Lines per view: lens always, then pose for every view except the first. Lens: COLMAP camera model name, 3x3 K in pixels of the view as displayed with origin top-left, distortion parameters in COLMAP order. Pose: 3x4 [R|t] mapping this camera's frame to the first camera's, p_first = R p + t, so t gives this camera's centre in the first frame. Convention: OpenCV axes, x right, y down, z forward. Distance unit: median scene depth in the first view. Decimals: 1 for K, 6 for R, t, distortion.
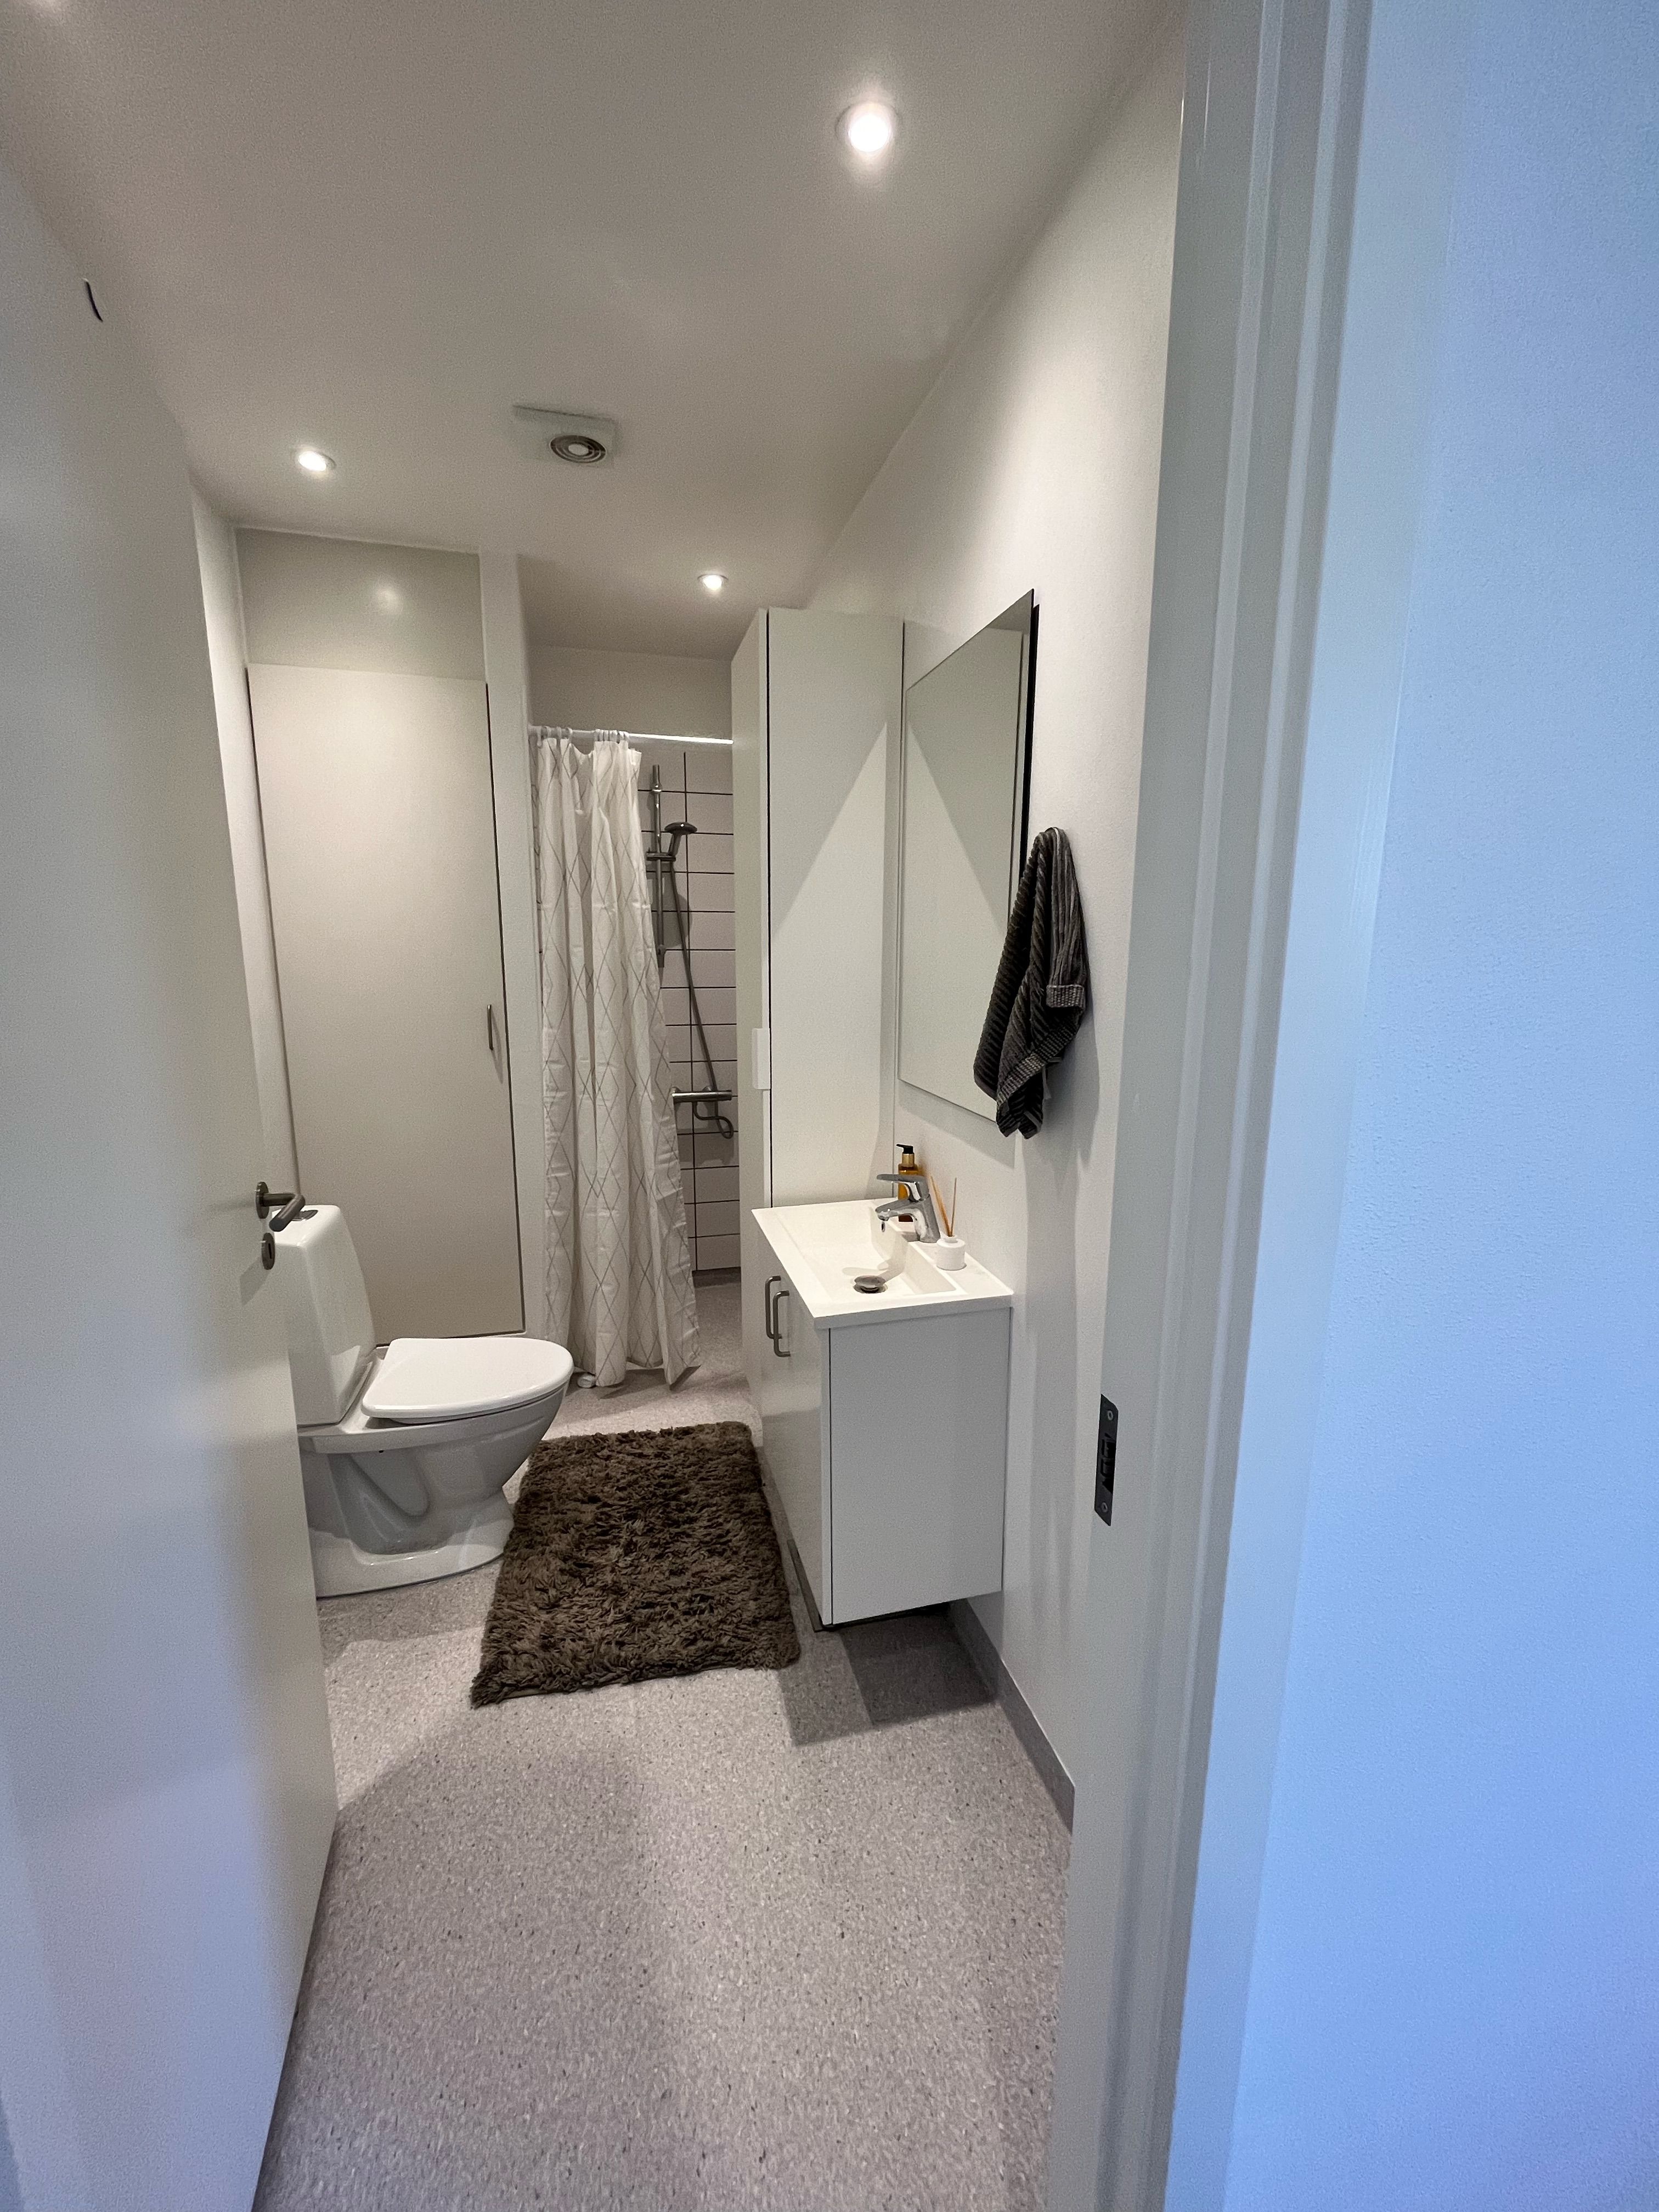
lens RADIAL K [[887.9, 0, 820.4], [0, 887.9, 1102.1], [0, 0, 1]] dist [-0.000227, -0.000042]
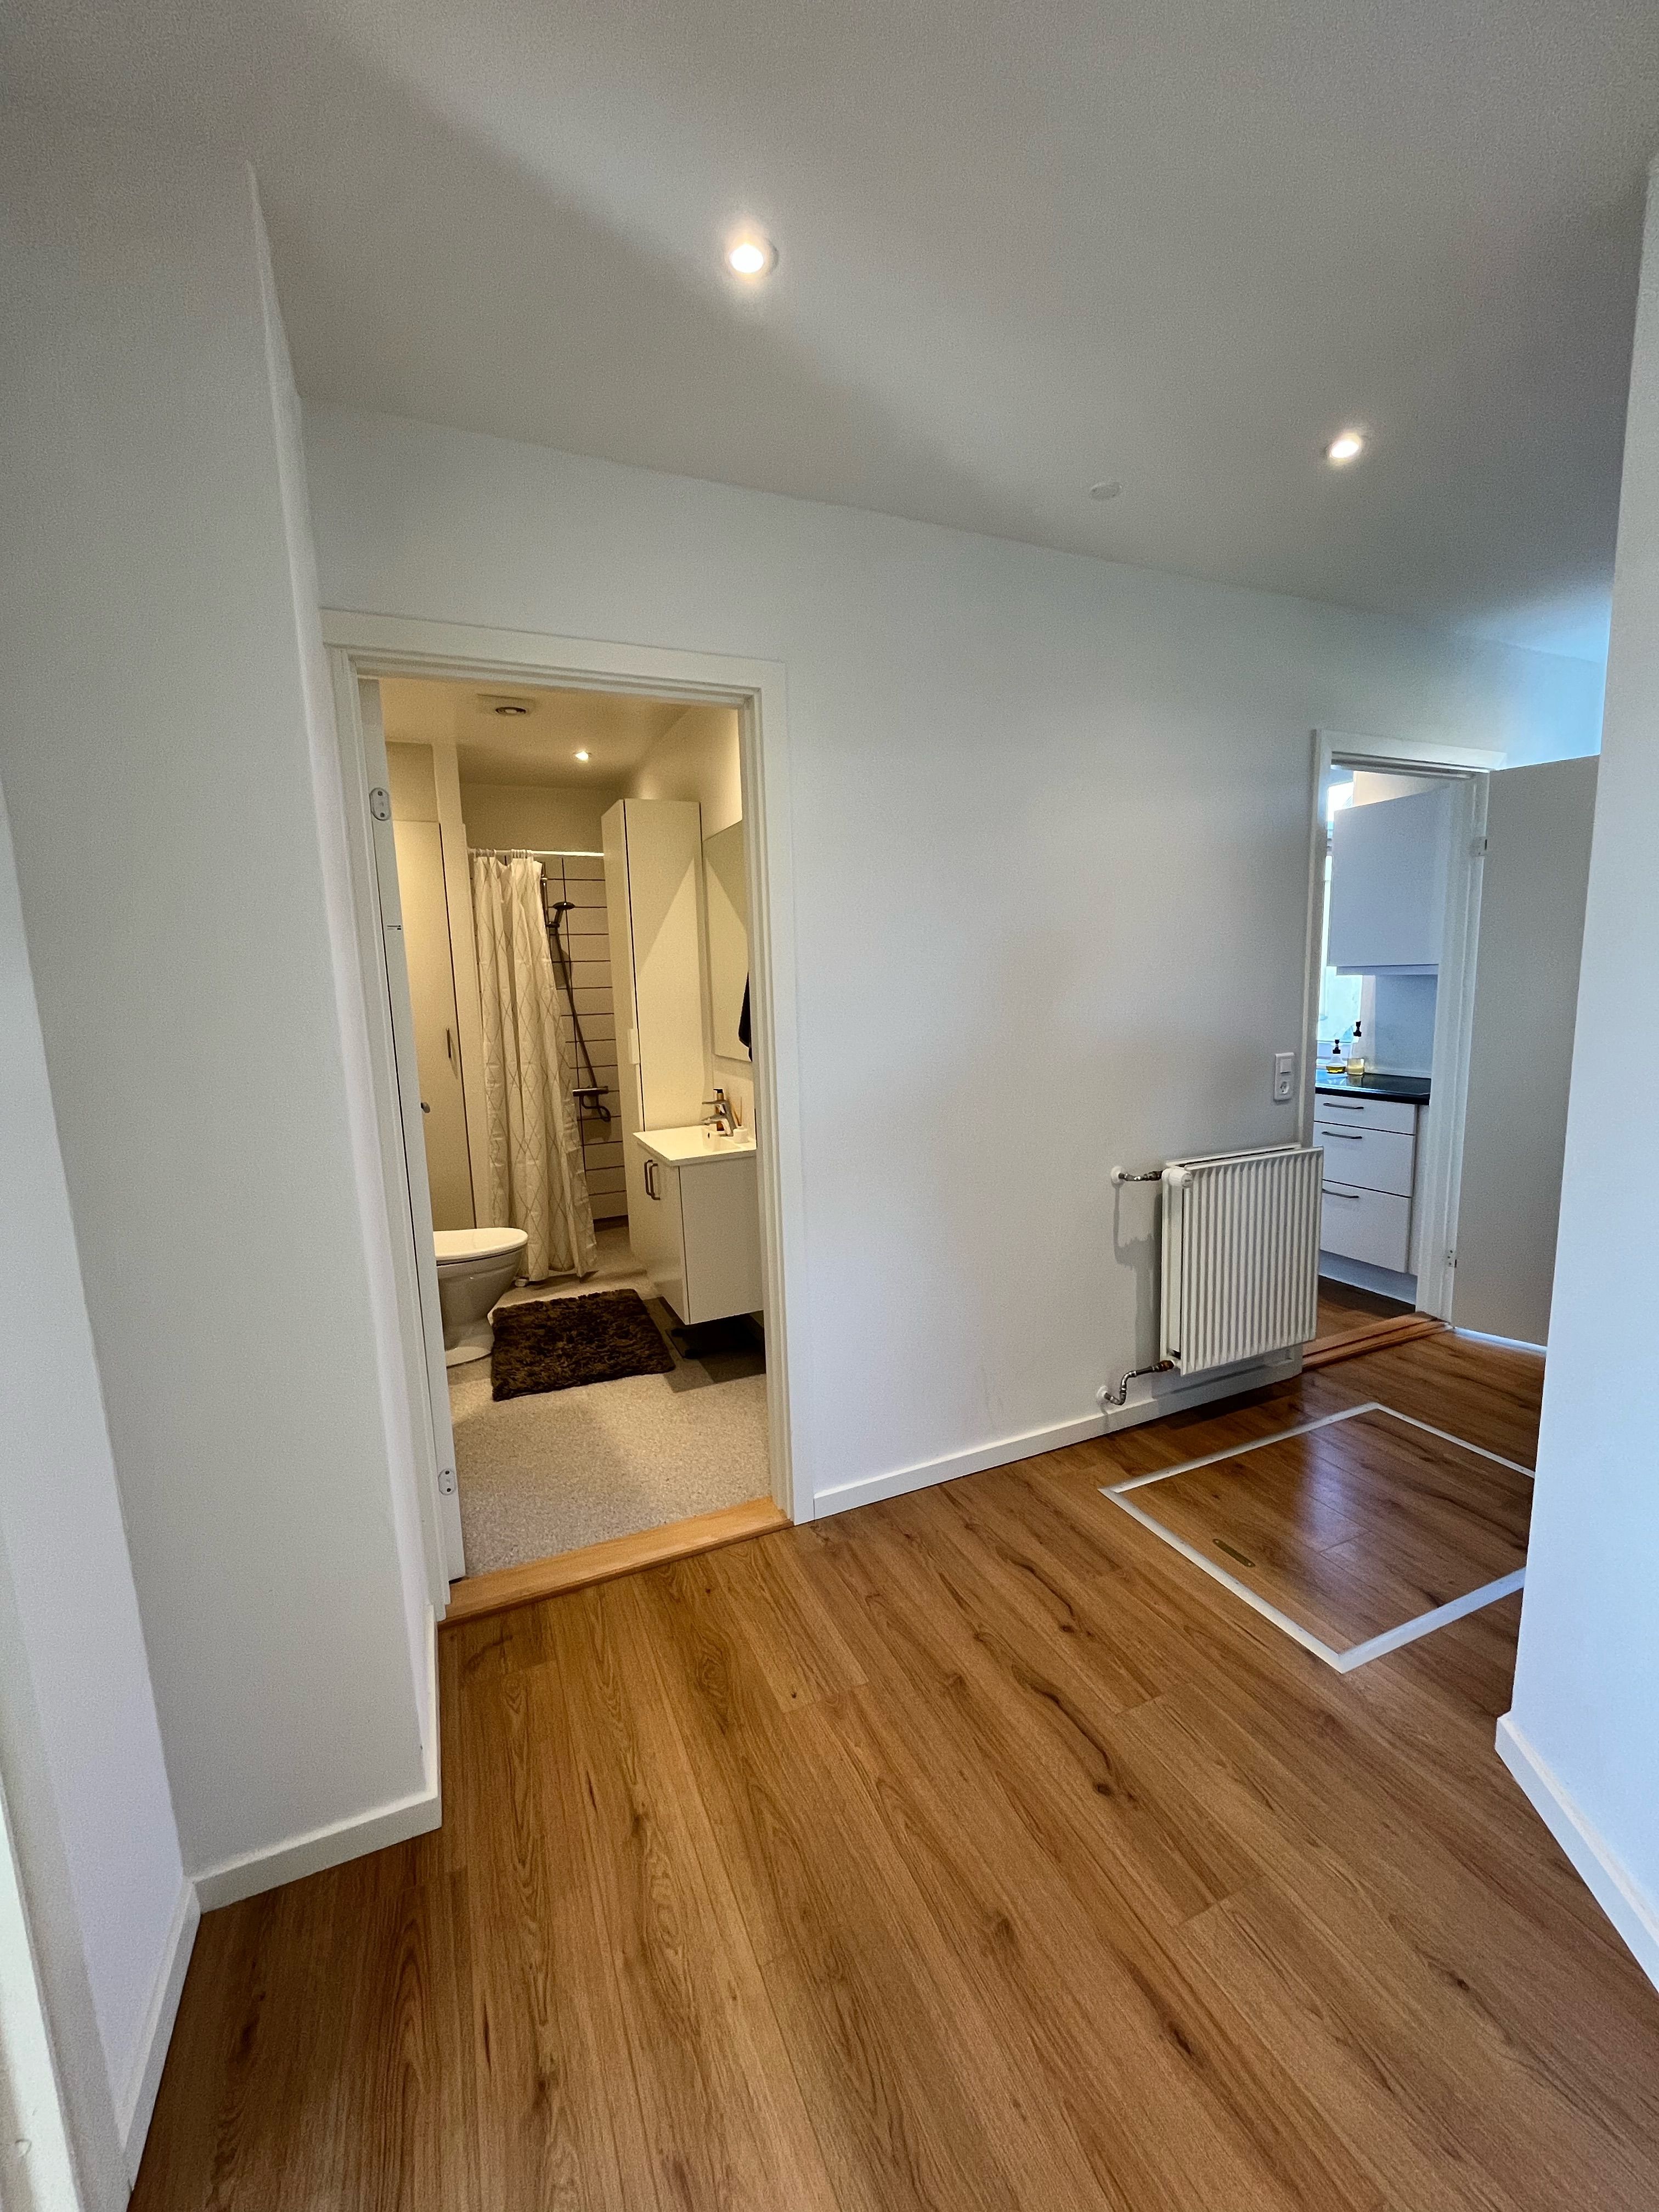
lens RADIAL K [[887.9, 0, 820.4], [0, 887.9, 1102.1], [0, 0, 1]] dist [-0.000227, -0.000042]
pose [[0.985257, -0.058551, 0.160749, 0.006360], [0.065041, 0.997254, -0.035404, 0.114852], [-0.158235, 0.045337, 0.986360, -0.610138]]
